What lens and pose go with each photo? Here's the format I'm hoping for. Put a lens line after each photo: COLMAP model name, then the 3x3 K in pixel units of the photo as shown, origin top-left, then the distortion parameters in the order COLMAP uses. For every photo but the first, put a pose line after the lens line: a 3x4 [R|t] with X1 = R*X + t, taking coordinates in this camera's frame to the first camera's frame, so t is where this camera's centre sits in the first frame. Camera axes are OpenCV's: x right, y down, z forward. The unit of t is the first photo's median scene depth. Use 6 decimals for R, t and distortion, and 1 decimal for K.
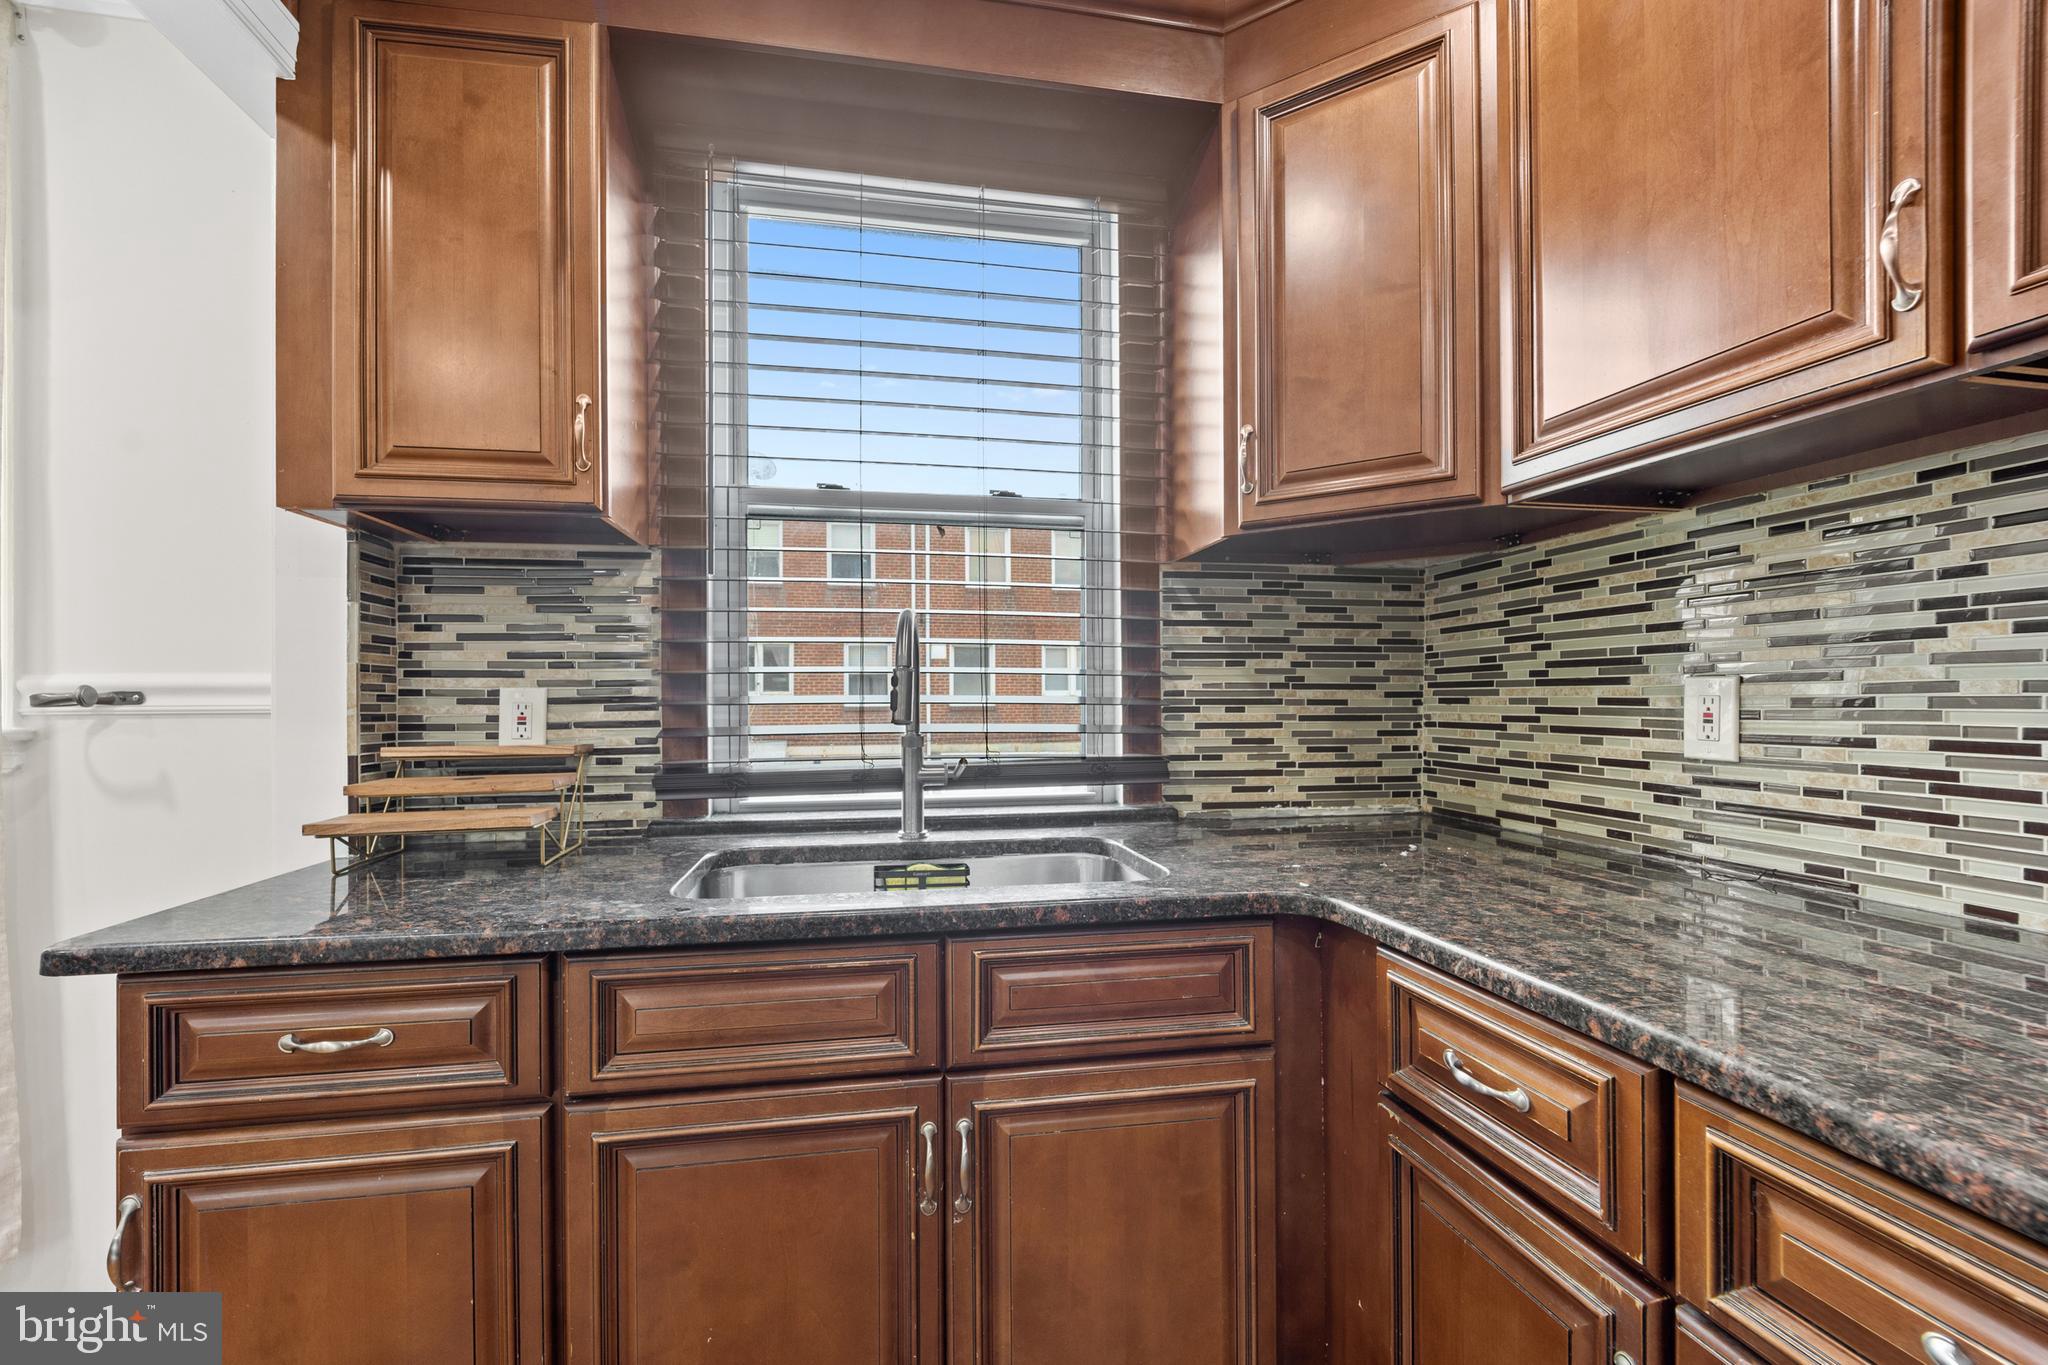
lens RADIAL K [[865.2, 0, 1020.3], [0, 865.2, 693.5], [0, 0, 1]] dist [-0.001647, -0.000626]
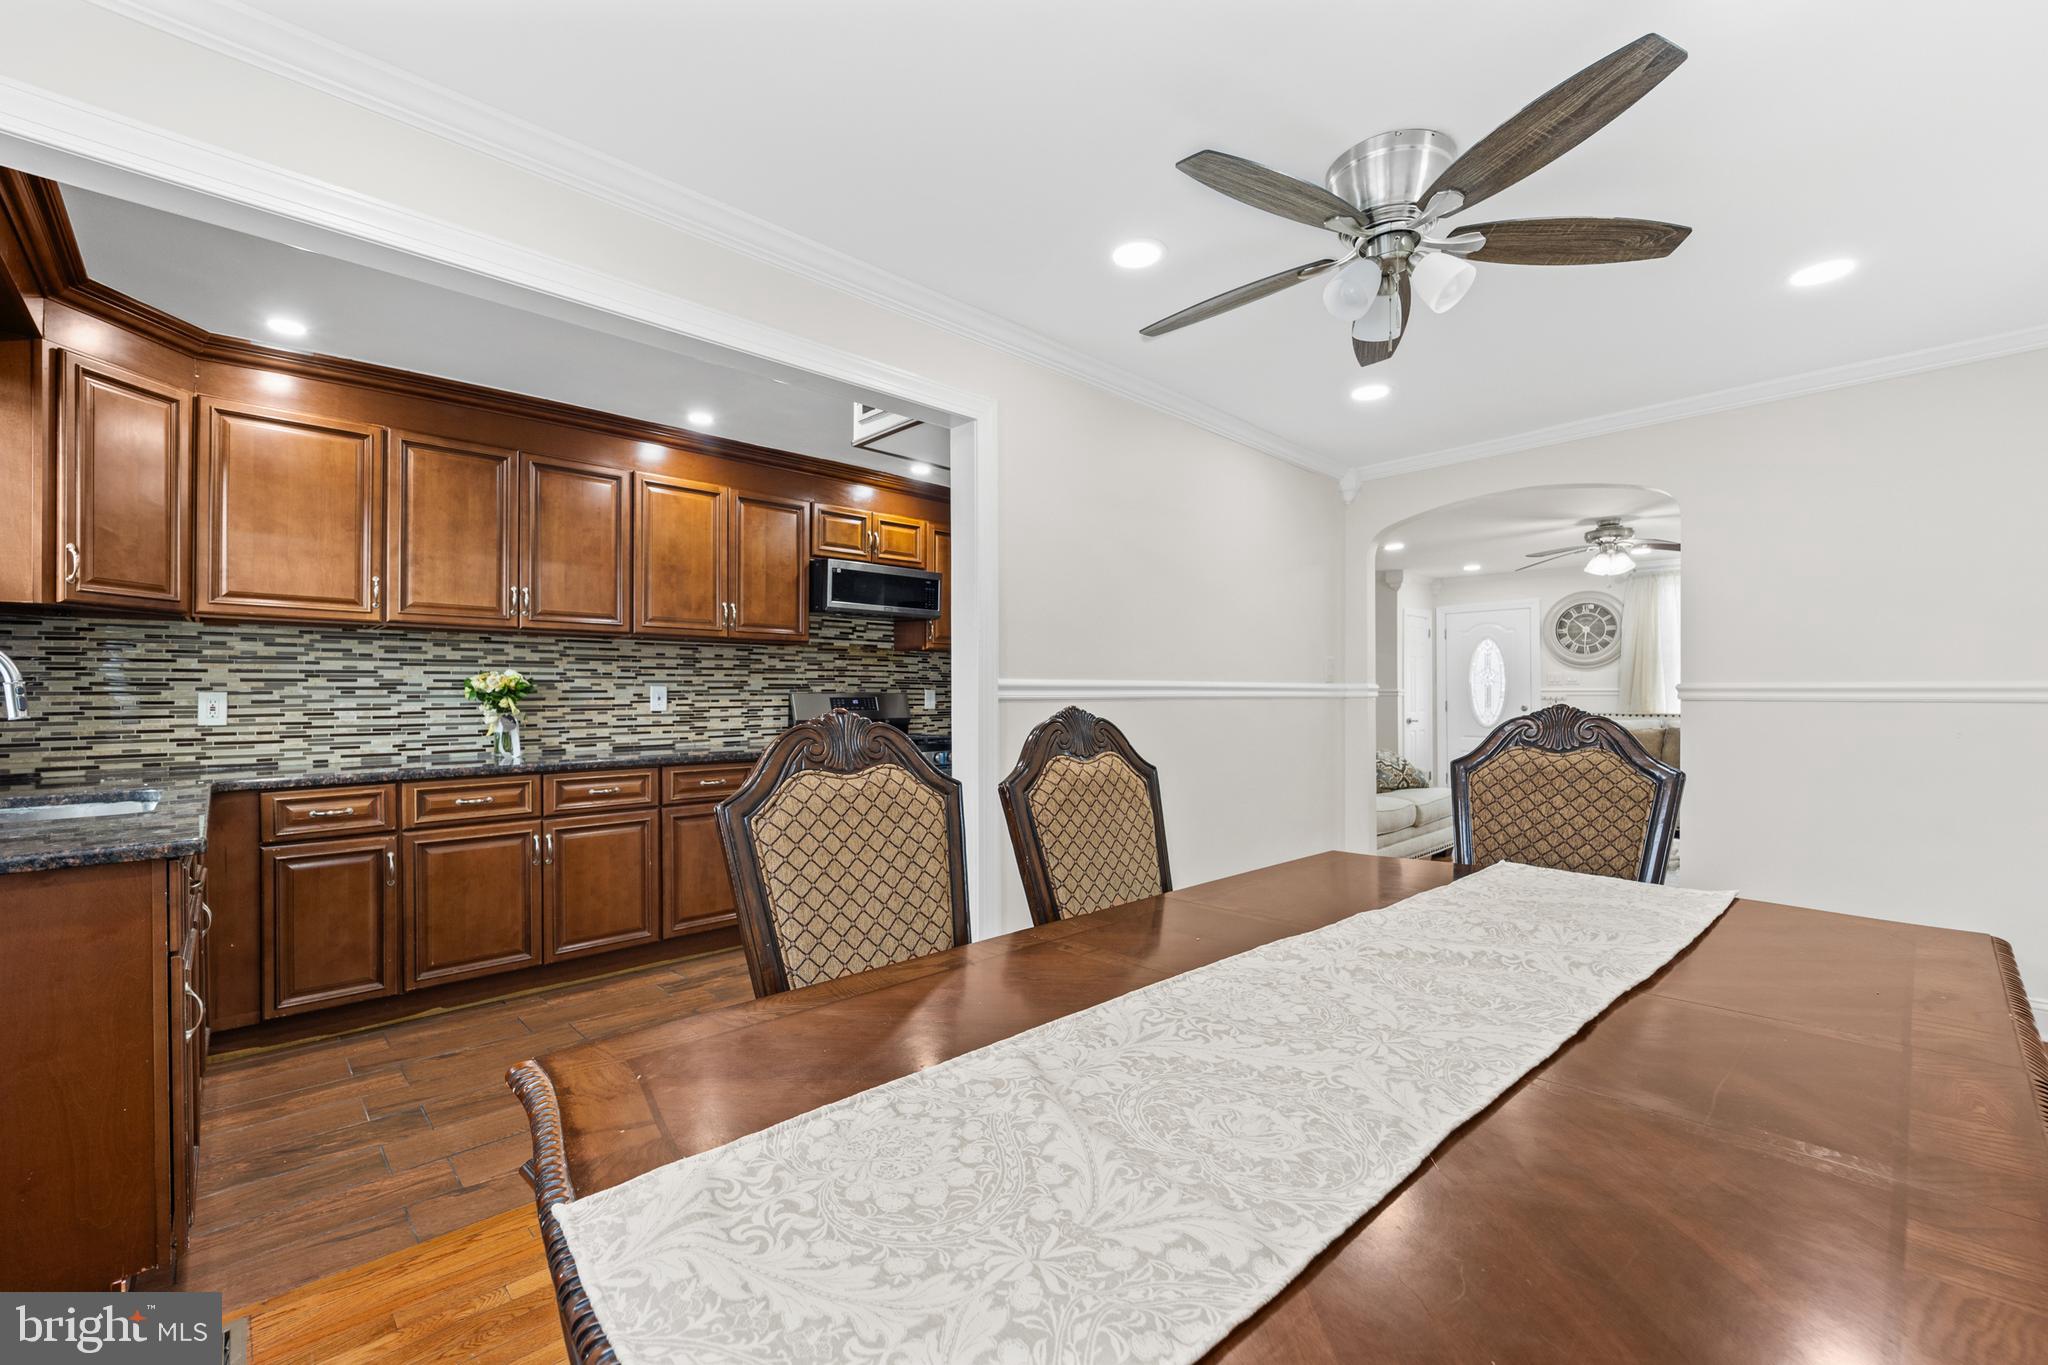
lens RADIAL K [[856.3, 0, 1000.9], [0, 856.3, 688.3], [0, 0, 1]] dist [-0.002846, -0.000380]
pose [[-0.535803, 0.007778, 0.844307, -2.201007], [0.001631, 0.999965, -0.008176, -0.005884], [-0.844341, -0.003004, -0.535797, 0.350625]]
